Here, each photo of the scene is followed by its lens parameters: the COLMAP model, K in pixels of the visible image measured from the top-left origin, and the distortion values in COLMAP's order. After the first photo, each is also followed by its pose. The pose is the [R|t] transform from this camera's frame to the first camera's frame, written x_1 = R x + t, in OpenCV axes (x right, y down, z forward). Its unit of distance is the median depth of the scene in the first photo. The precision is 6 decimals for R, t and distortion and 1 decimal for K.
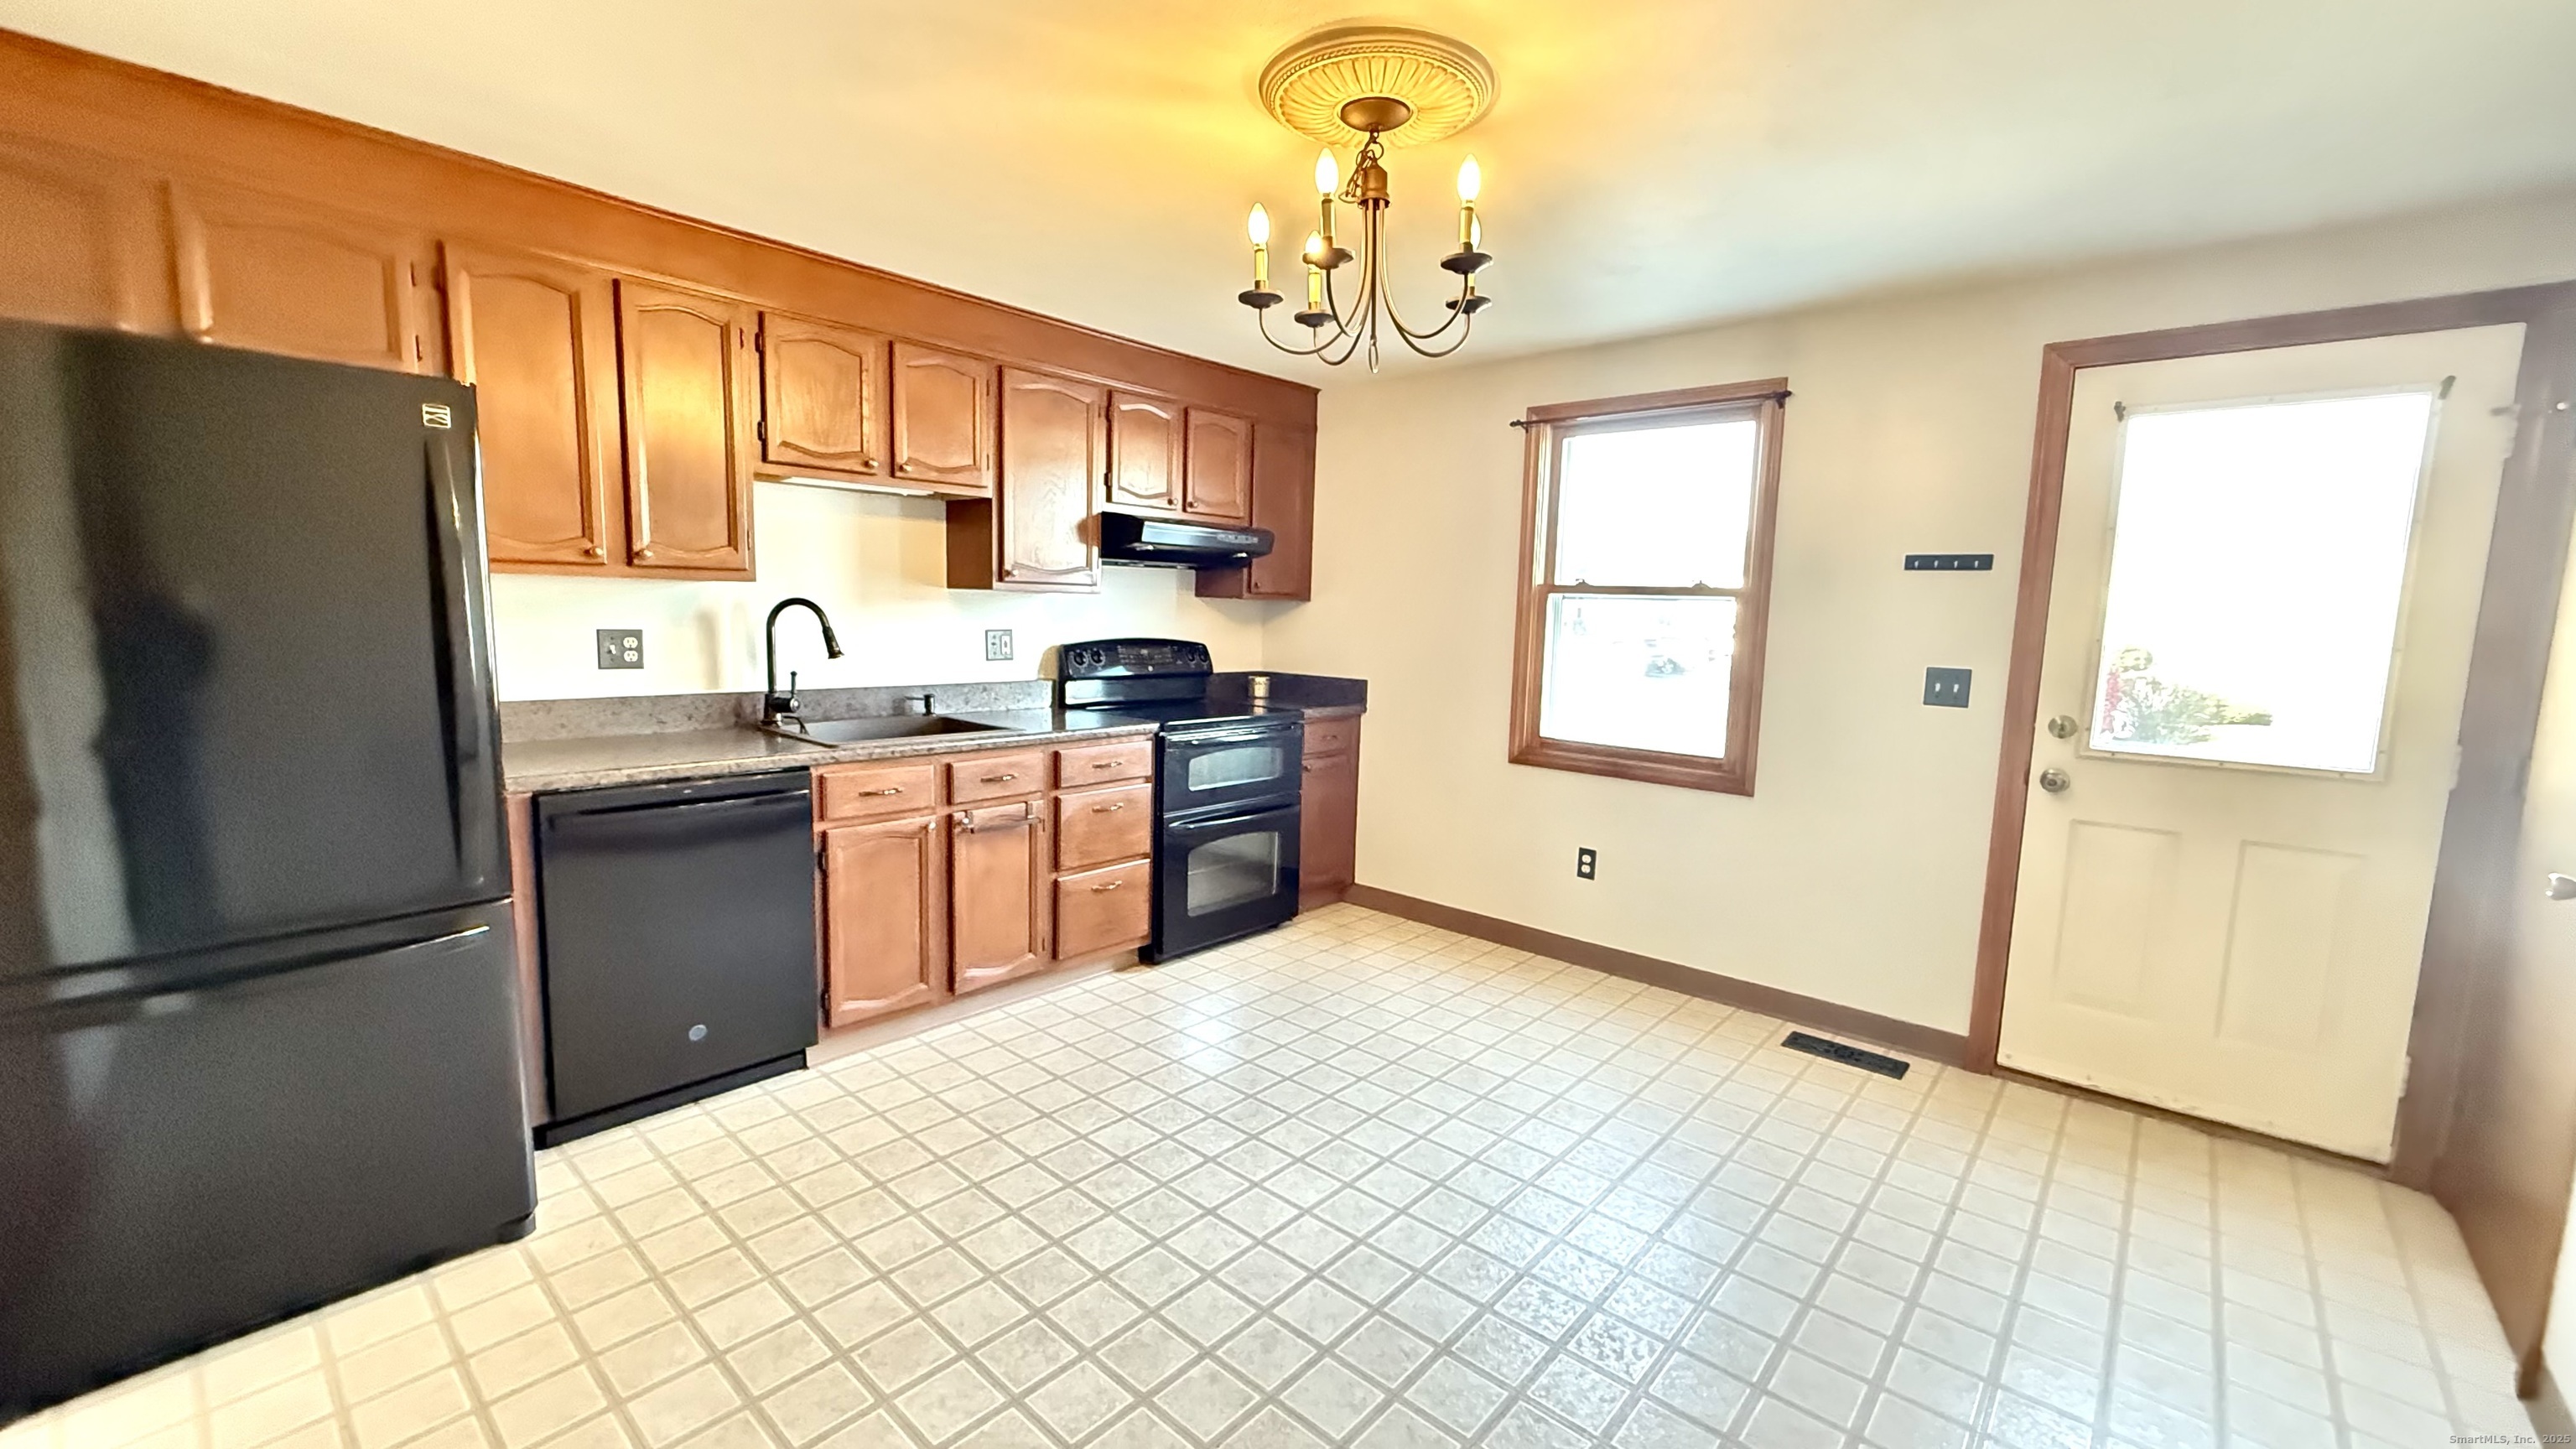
lens RADIAL K [[1025.1, 0, 1279.7], [0, 1025.1, 732.9], [0, 0, 1]] dist [0.002143, -0.000552]
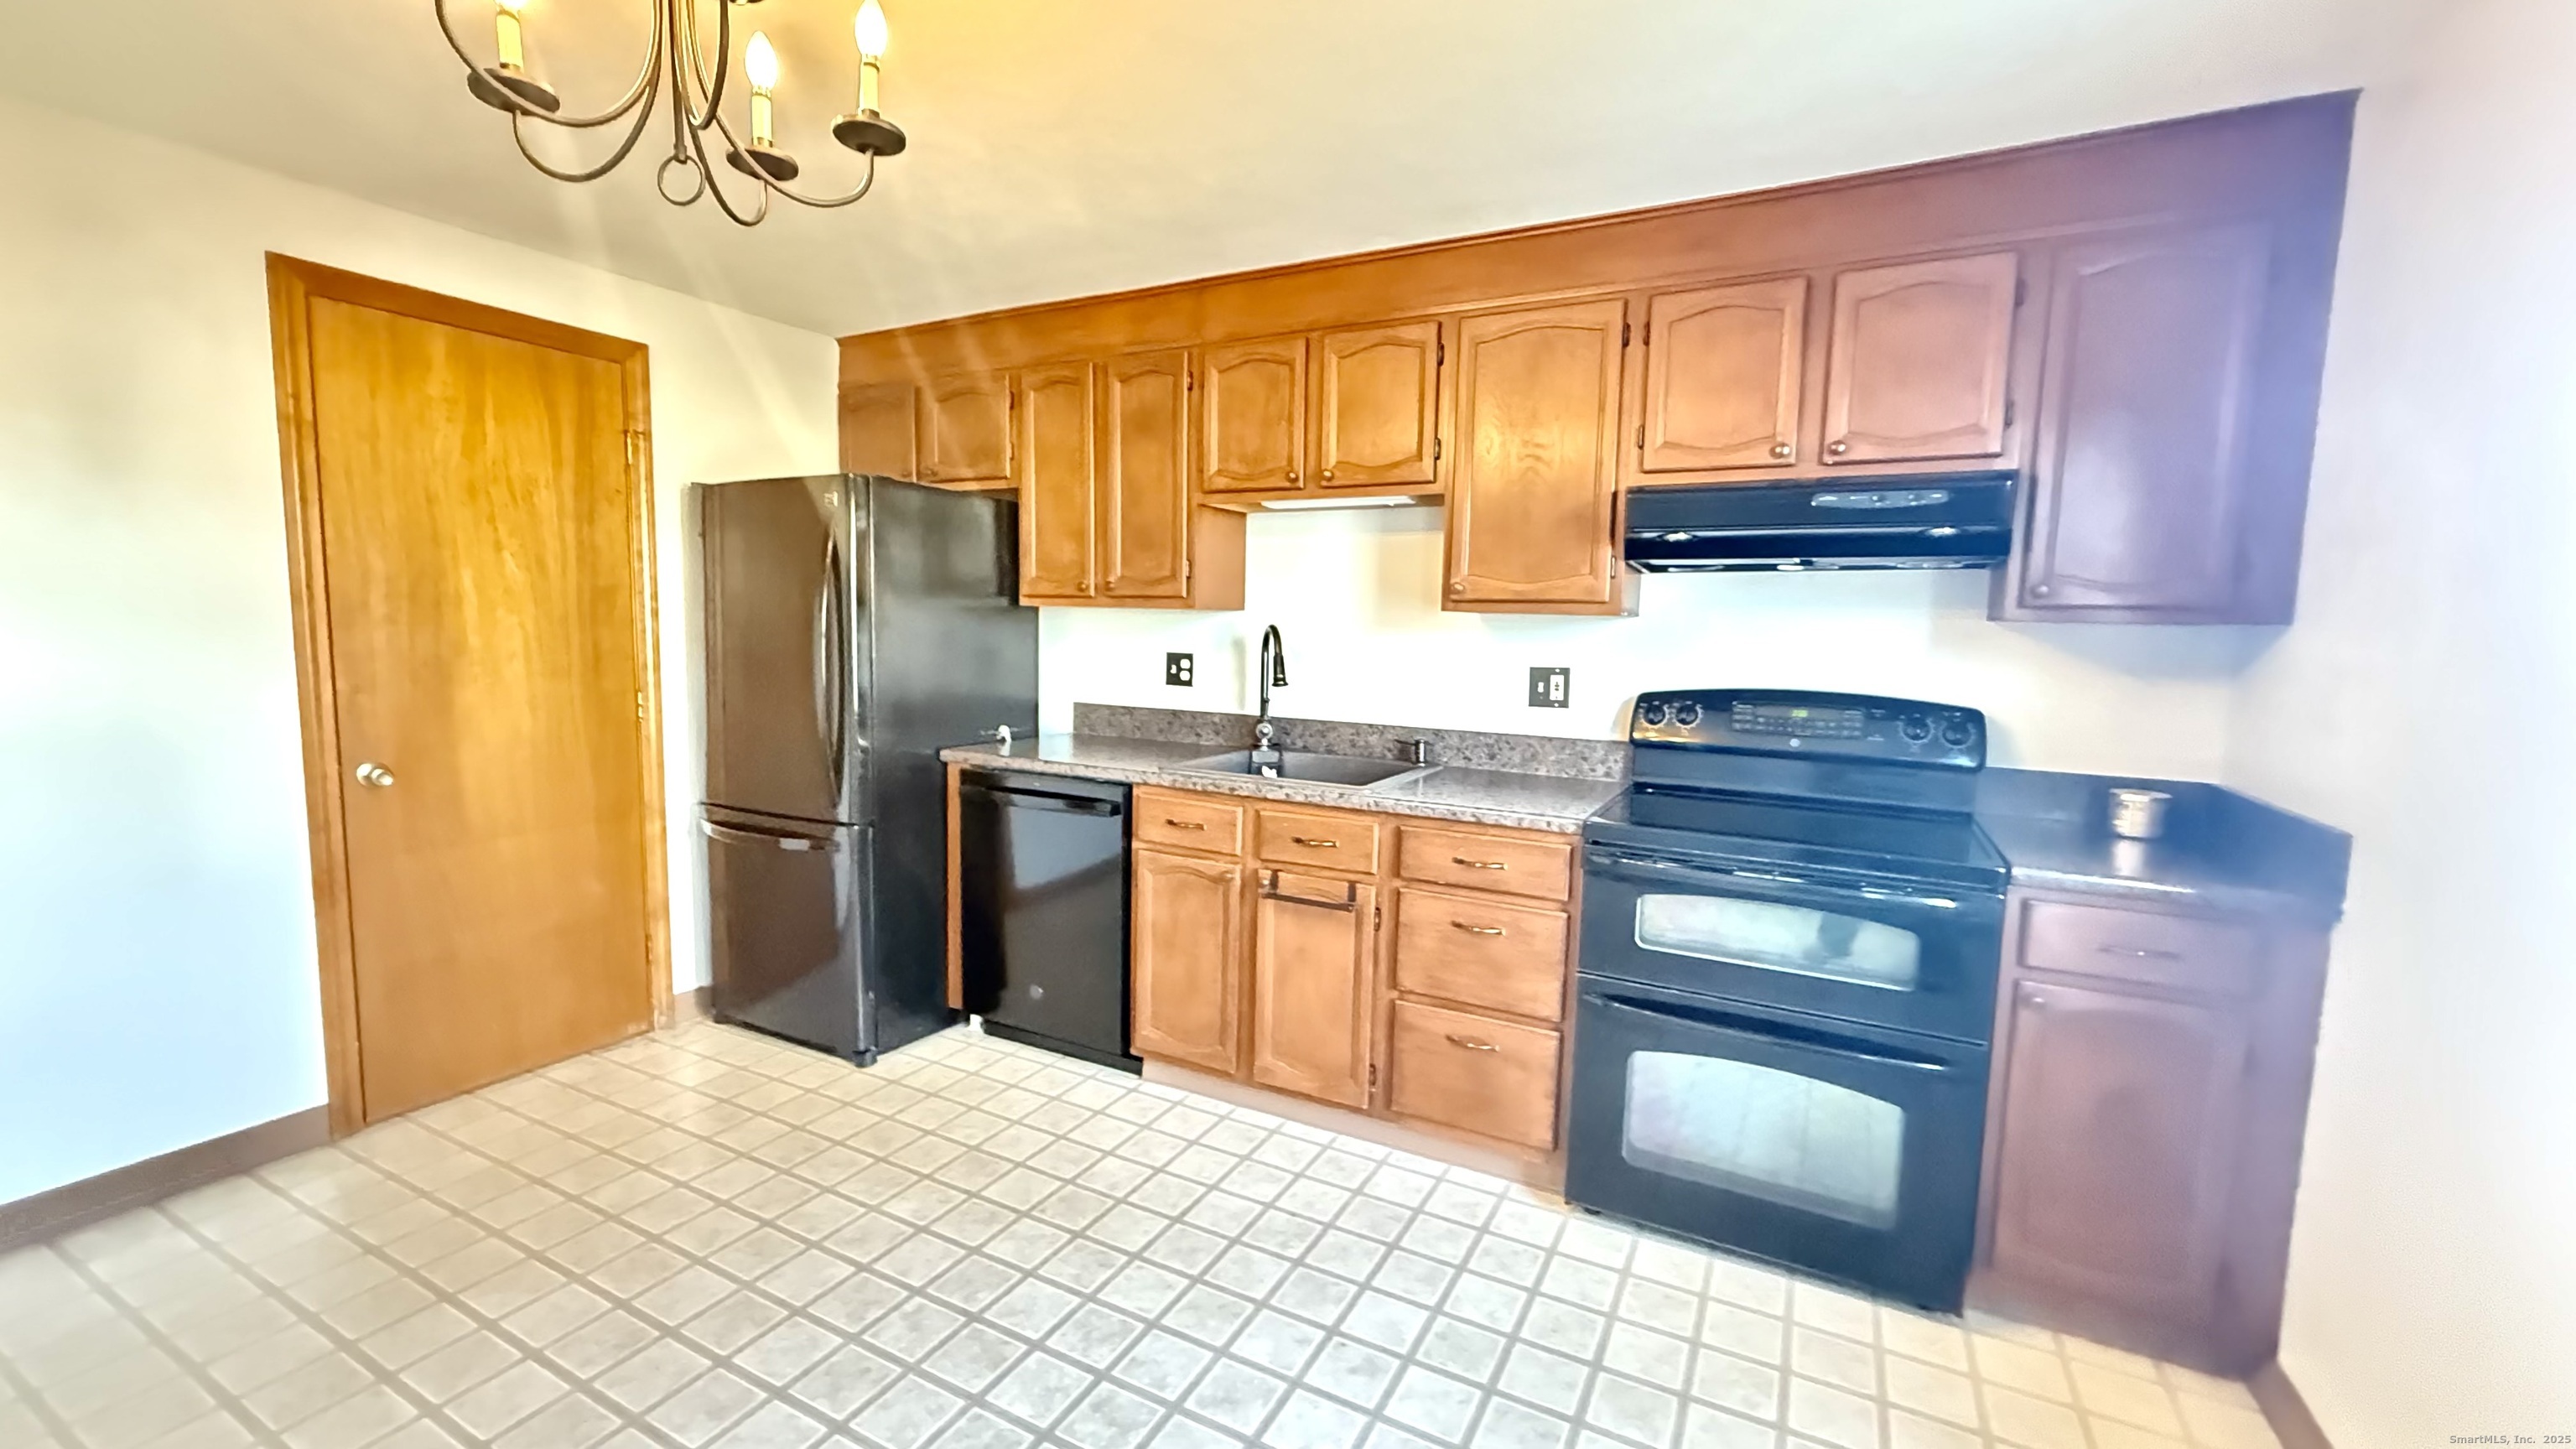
lens RADIAL K [[1025.1, 0, 1279.7], [0, 1025.1, 732.9], [0, 0, 1]] dist [0.002143, -0.000552]
pose [[0.240236, 0.079364, -0.967465, 0.498014], [-0.136353, 0.989530, 0.047316, -0.075959], [0.961090, 0.120549, 0.248542, 0.776521]]
